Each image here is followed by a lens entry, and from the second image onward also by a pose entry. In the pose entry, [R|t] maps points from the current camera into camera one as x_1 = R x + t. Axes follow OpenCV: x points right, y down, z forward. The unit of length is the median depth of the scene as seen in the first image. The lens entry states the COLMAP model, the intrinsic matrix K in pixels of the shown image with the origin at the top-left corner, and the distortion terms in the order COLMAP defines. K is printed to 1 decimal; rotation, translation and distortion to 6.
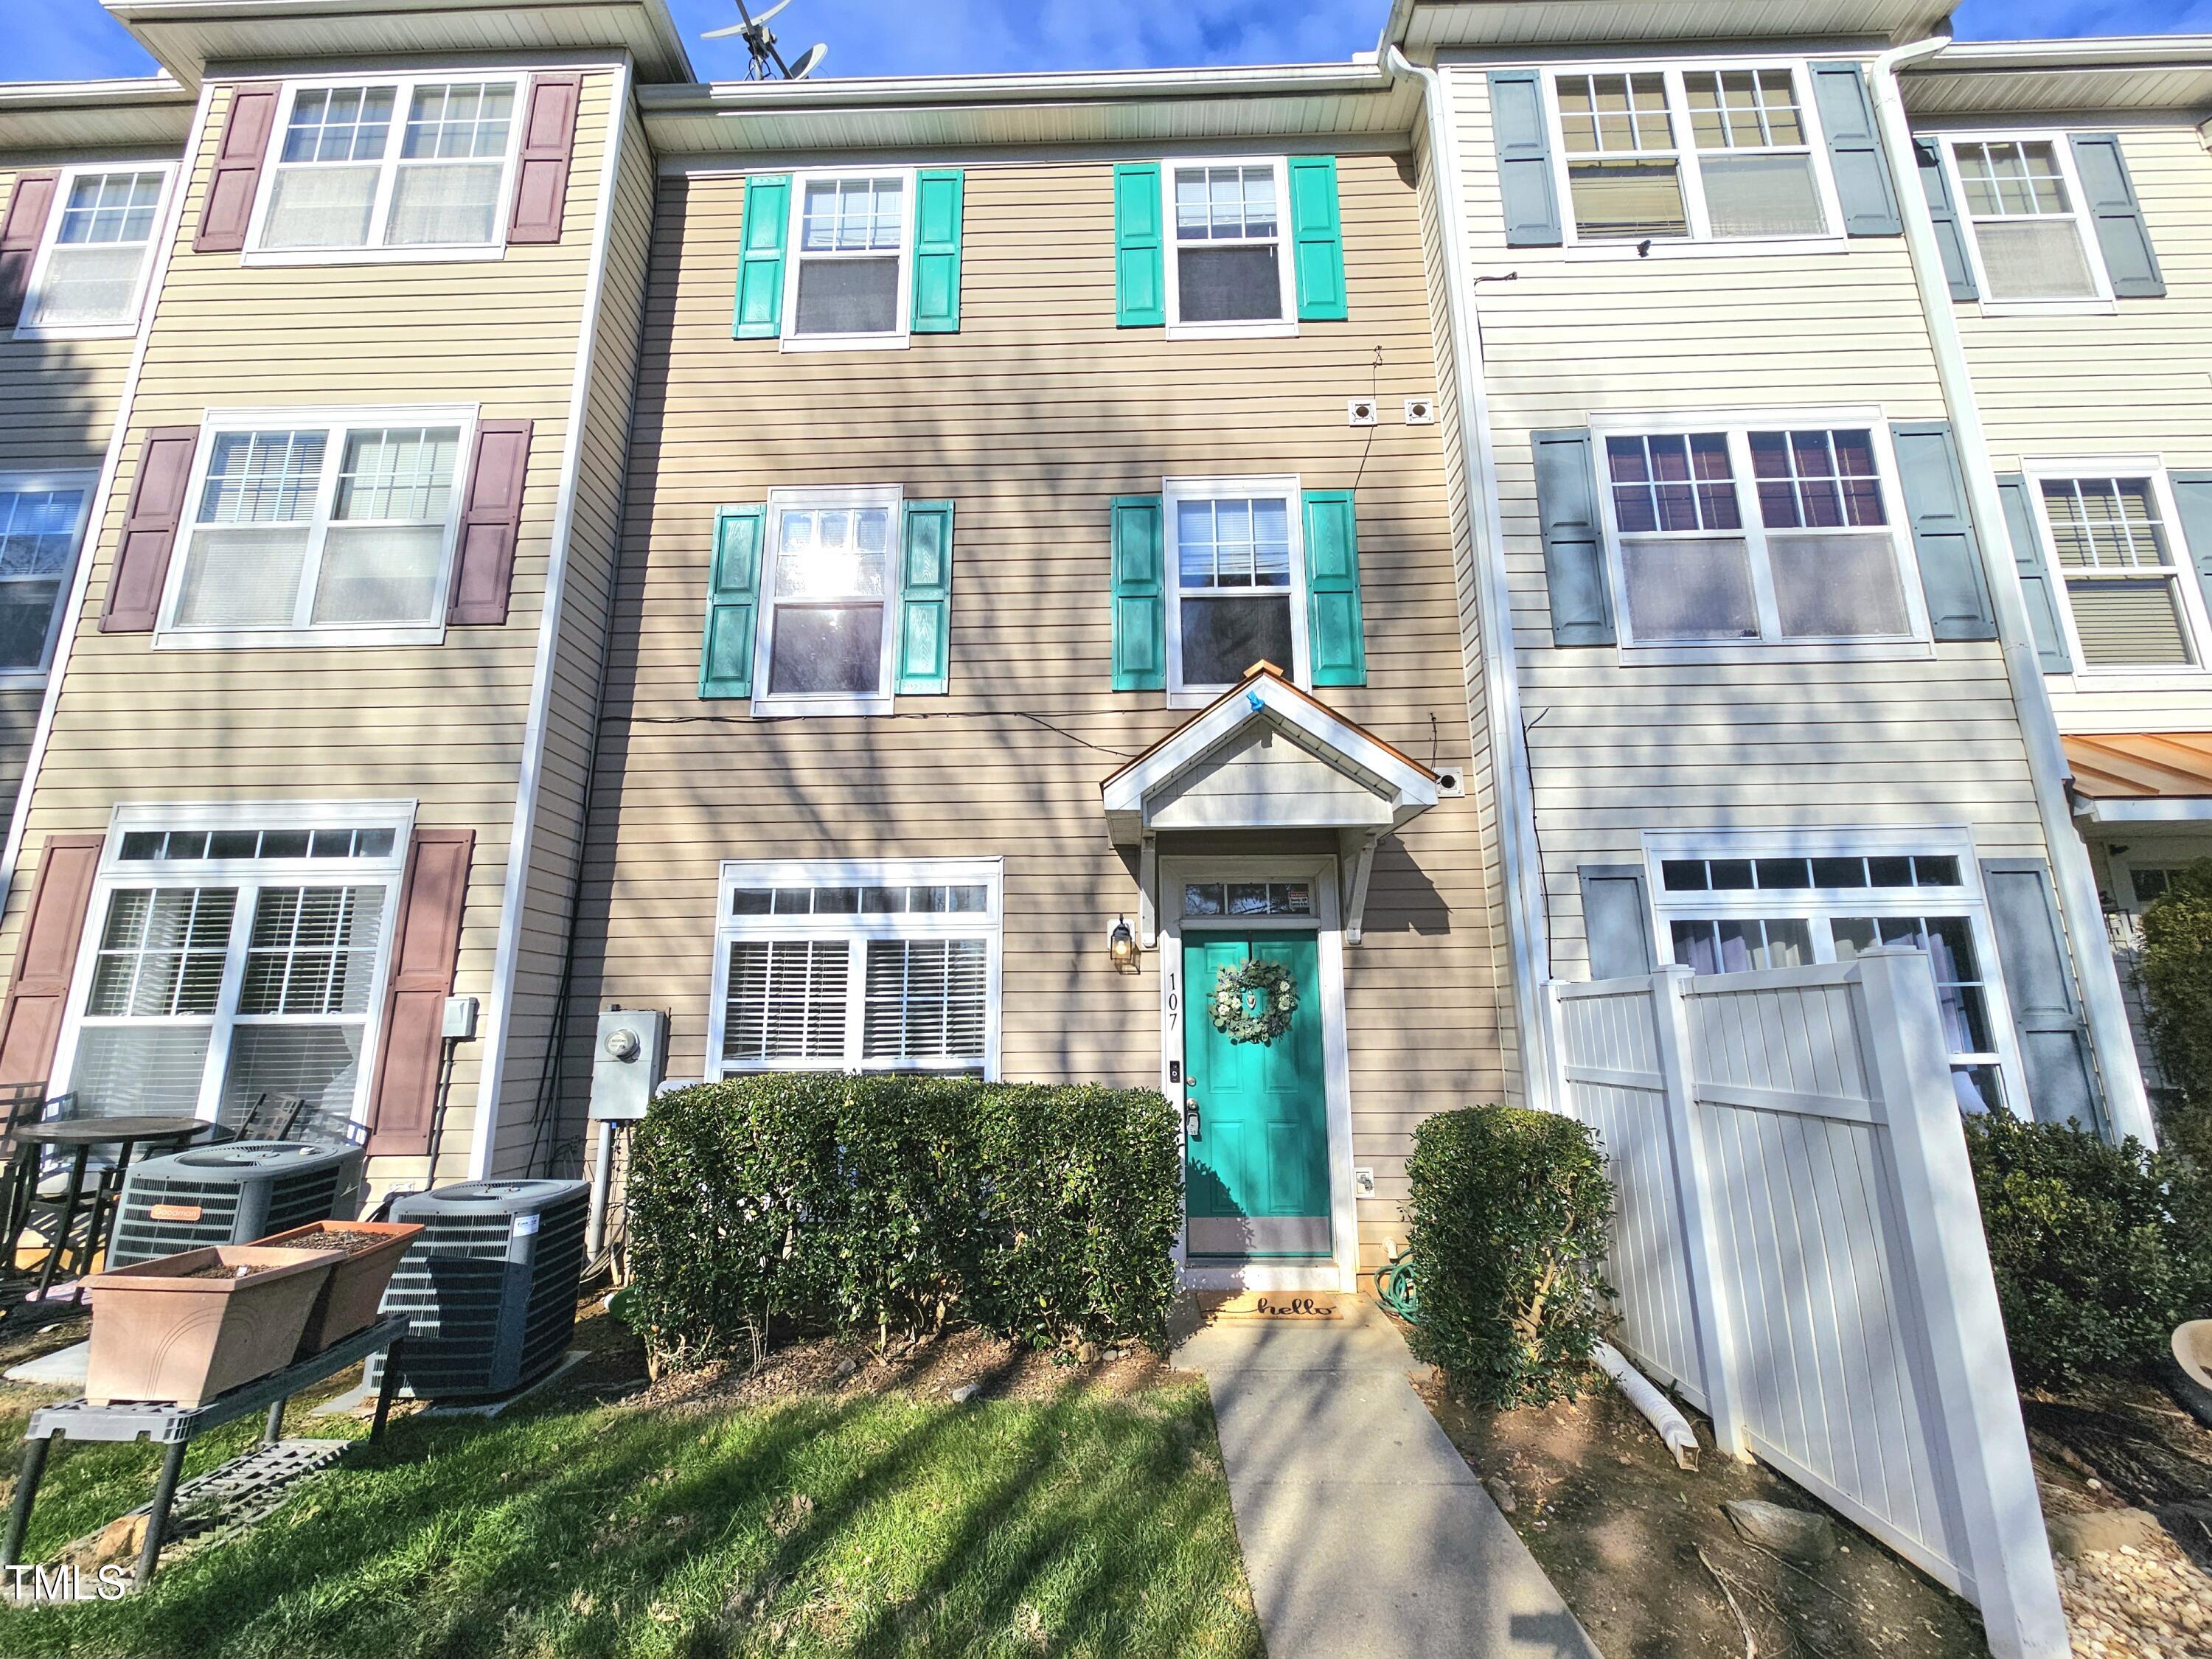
lens RADIAL K [[911.4, 0, 1097.4], [0, 911.4, 826.3], [0, 0, 1]] dist [-0.003402, 0.002202]
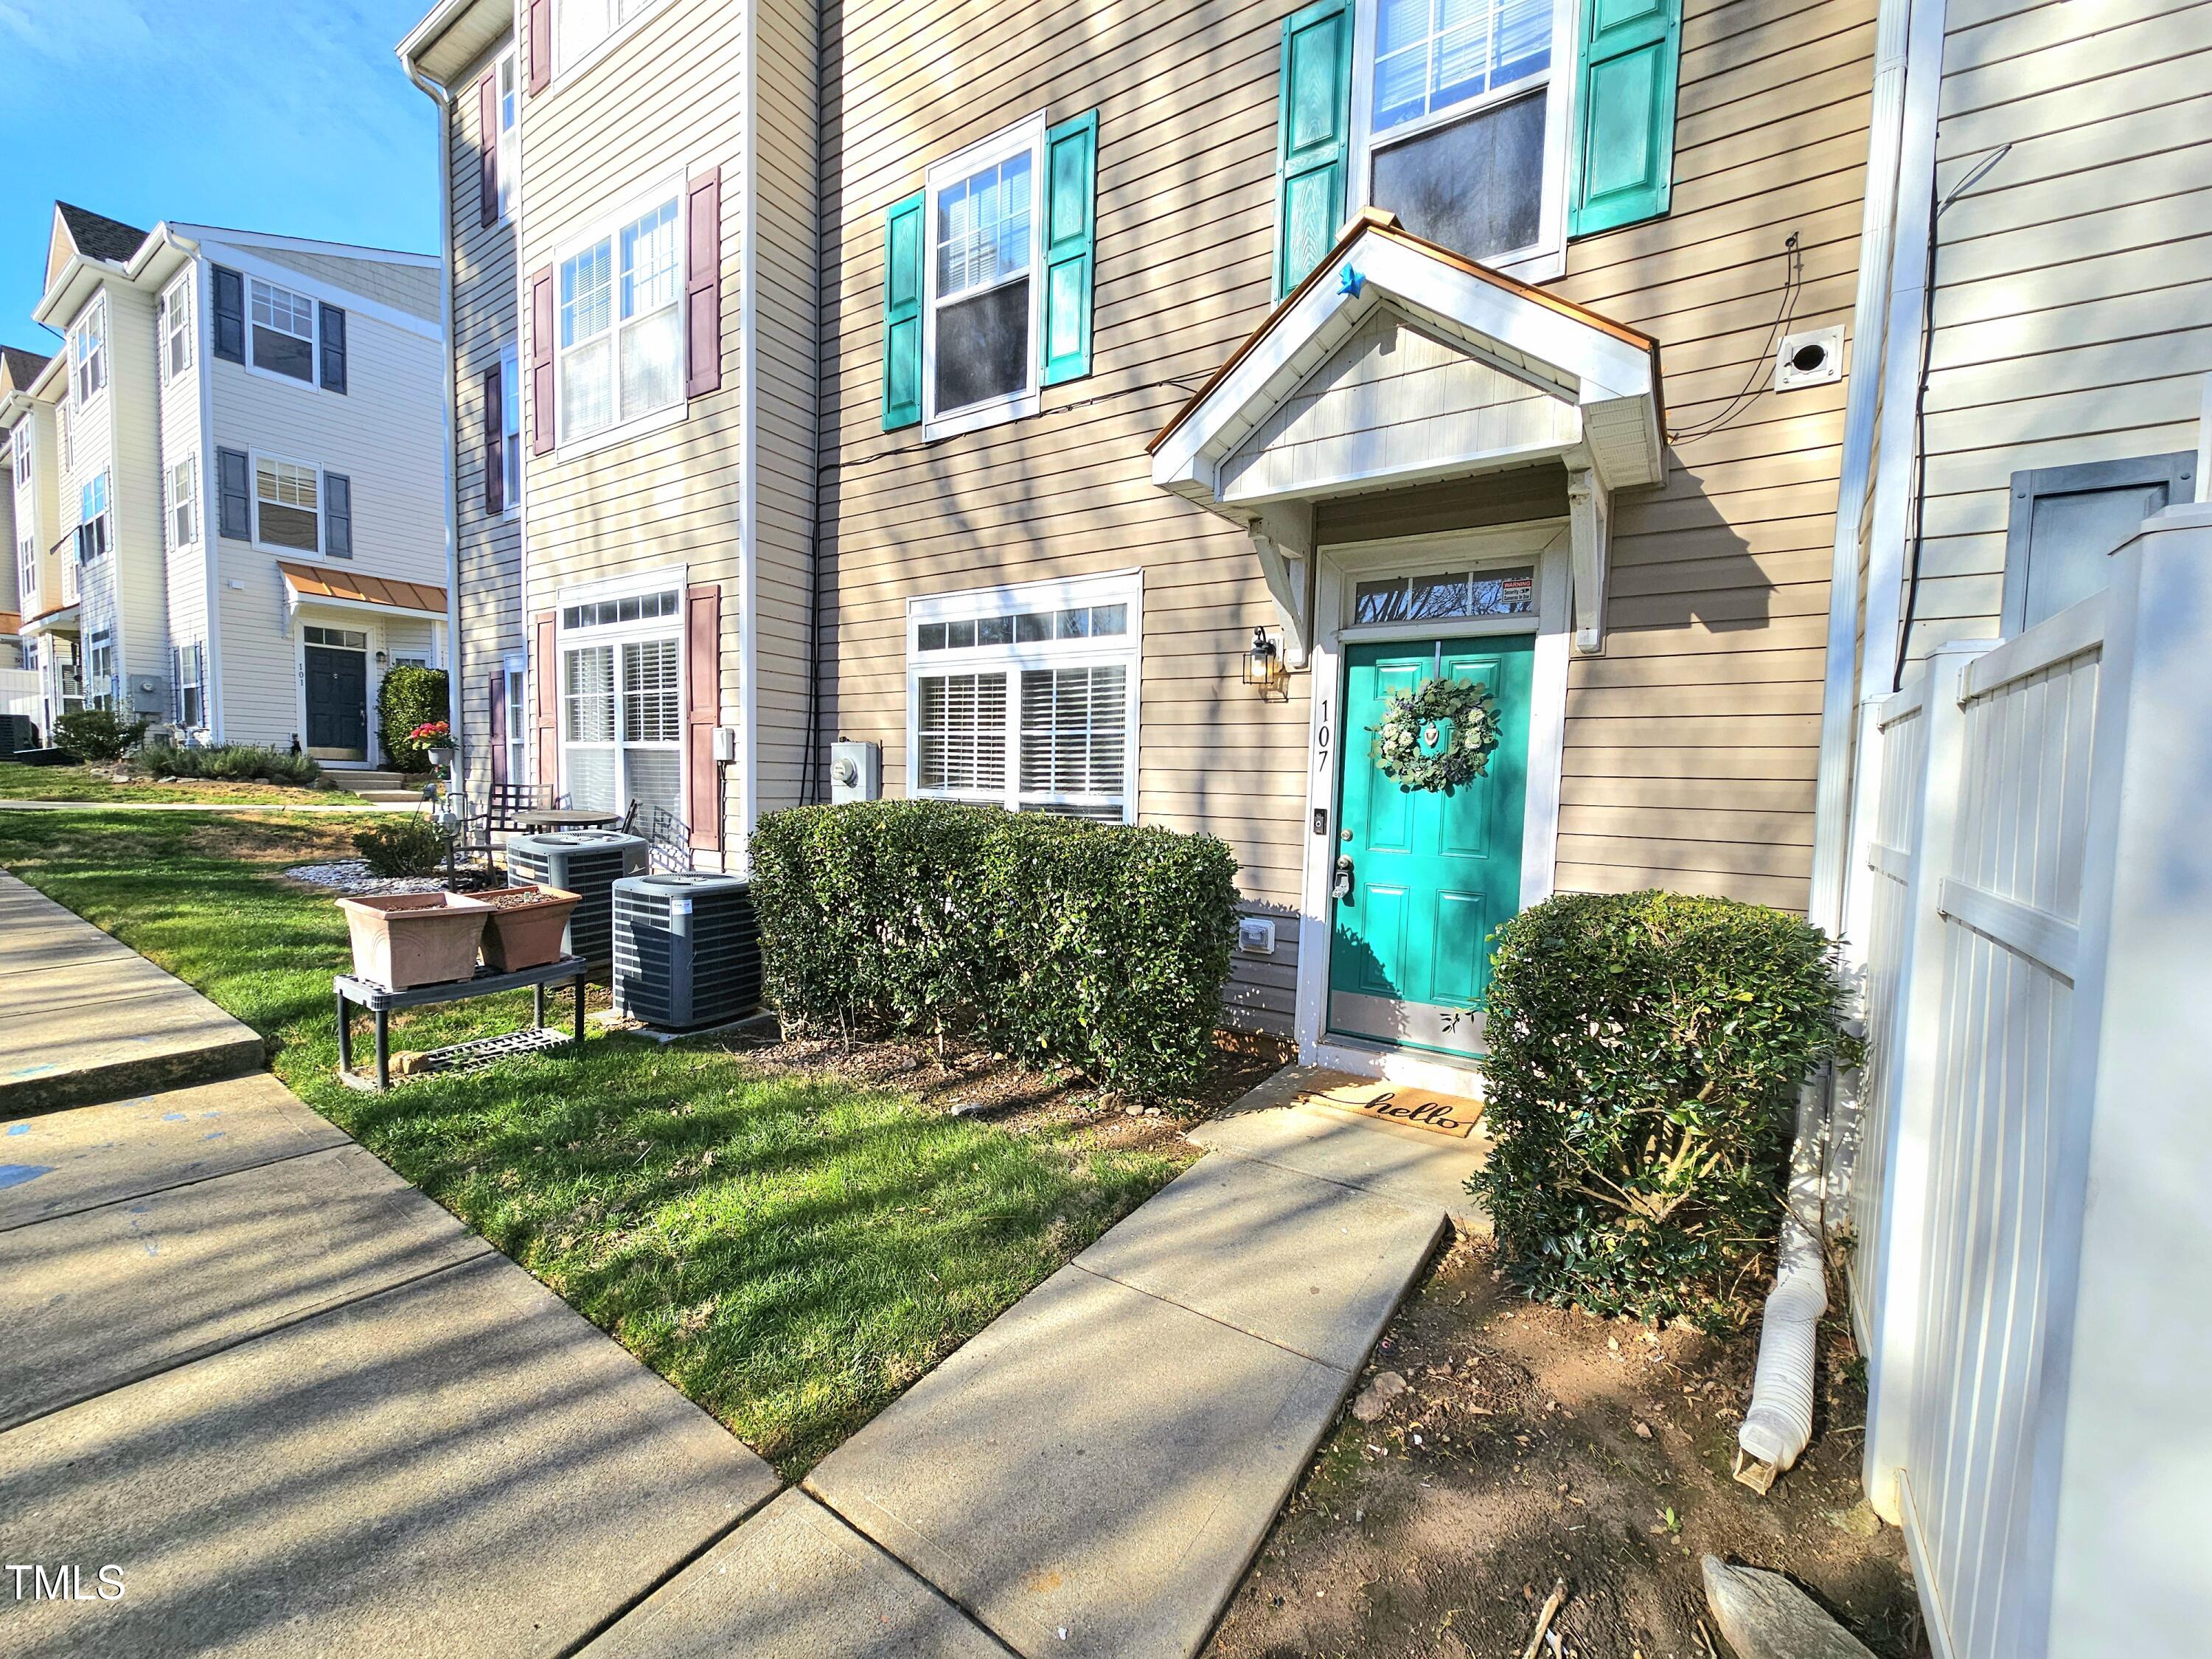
lens RADIAL K [[911.4, 0, 1110.9], [0, 911.4, 834.1], [0, 0, 1]] dist [-0.003402, 0.002202]
pose [[0.842542, 0.061804, -0.535073, 0.359900], [0.085274, 0.965562, 0.245803, 0.065169], [0.531838, -0.252728, 0.808256, 0.242229]]
